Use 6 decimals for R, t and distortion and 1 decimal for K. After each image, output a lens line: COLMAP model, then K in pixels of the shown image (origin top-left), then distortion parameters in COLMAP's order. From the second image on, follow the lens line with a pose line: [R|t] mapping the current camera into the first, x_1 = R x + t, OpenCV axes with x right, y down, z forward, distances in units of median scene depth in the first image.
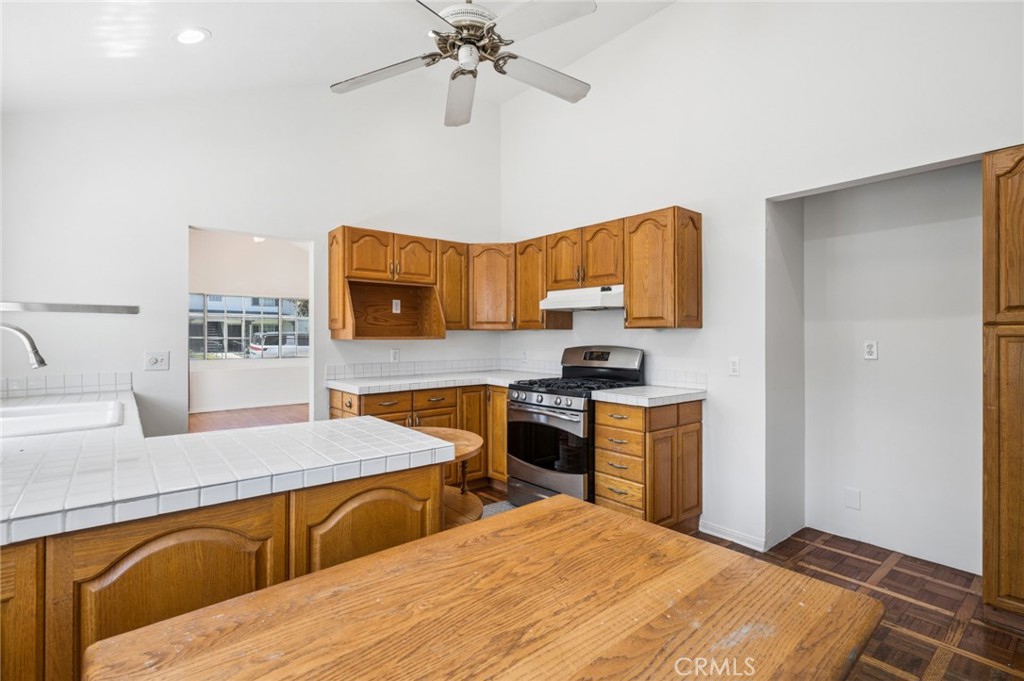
lens RADIAL K [[475.8, 0, 513.5], [0, 475.8, 340.5], [0, 0, 1]] dist [0.000130, 0.000775]
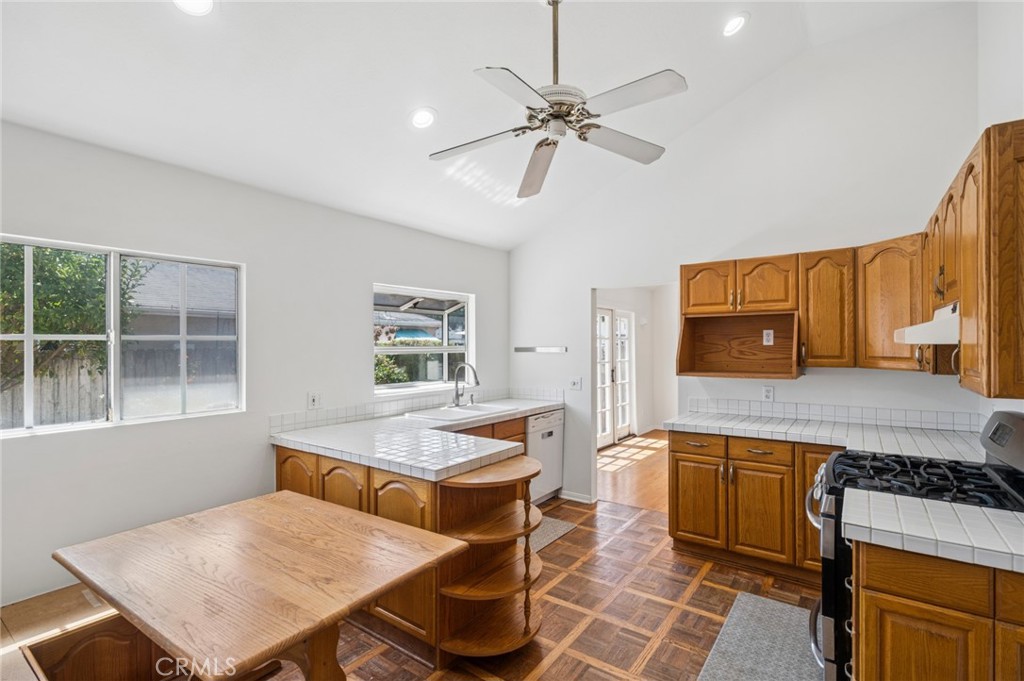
lens RADIAL K [[475.8, 0, 513.0], [0, 475.8, 341.2], [0, 0, 1]] dist [0.000130, 0.000775]
pose [[0.255330, -0.012021, -0.966779, 0.525920], [-0.002546, 0.999911, -0.013106, -0.057561], [0.966851, 0.005808, 0.255276, 0.357537]]
